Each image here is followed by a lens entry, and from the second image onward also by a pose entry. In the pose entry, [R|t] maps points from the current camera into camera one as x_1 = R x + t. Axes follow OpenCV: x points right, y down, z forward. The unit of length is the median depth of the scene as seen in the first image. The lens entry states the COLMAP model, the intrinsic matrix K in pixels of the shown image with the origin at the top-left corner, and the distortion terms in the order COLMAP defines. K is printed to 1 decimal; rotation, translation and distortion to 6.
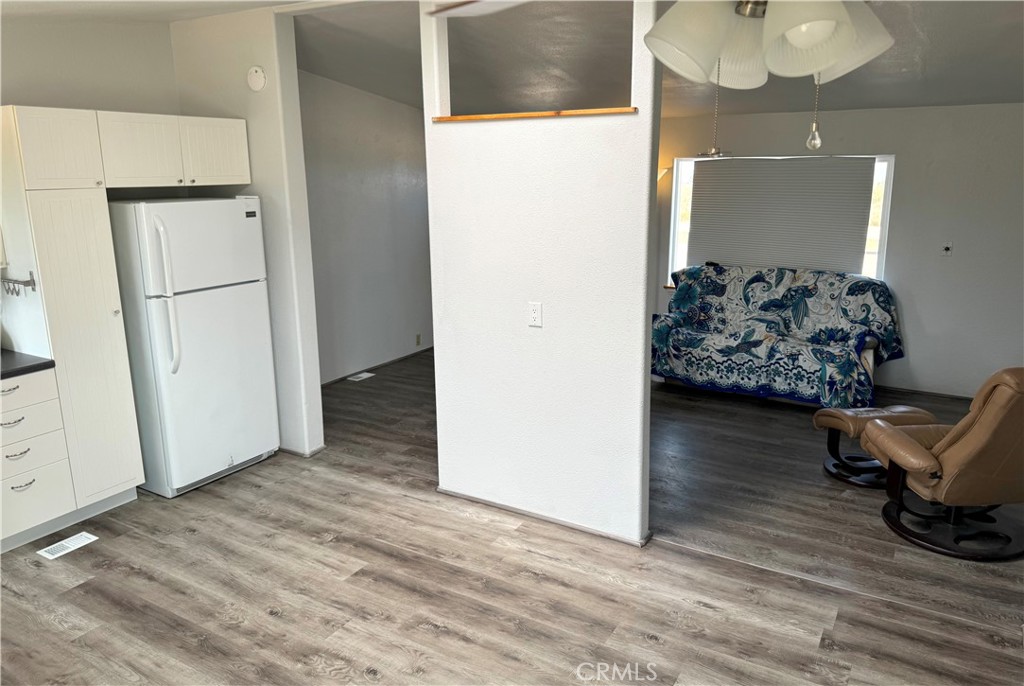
lens RADIAL K [[731.8, 0, 516.6], [0, 731.8, 338.3], [0, 0, 1]] dist [0.037816, -0.046455]
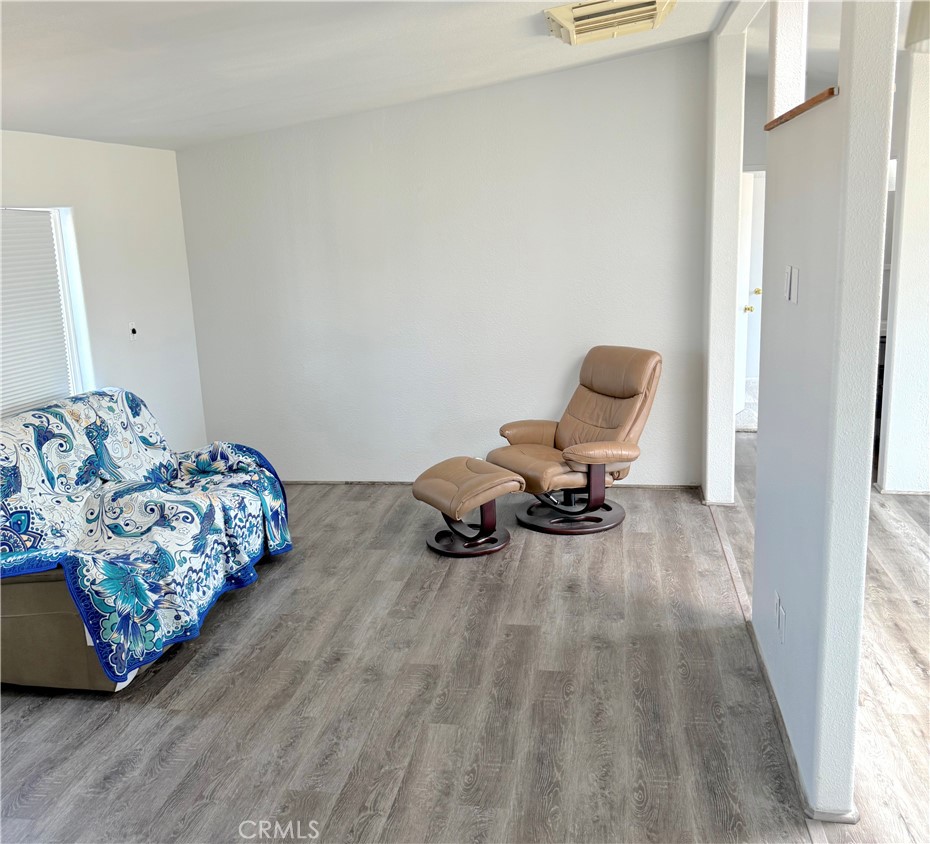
lens RADIAL K [[867.7, 0, 464.9], [0, 867.7, 416.5], [0, 0, 1]] dist [0.039070, 0.000000]
pose [[-0.363035, -0.192551, 0.911663, -0.379623], [0.246260, 0.923798, 0.293178, -0.220136], [-0.898645, 0.330940, -0.287953, 0.980599]]
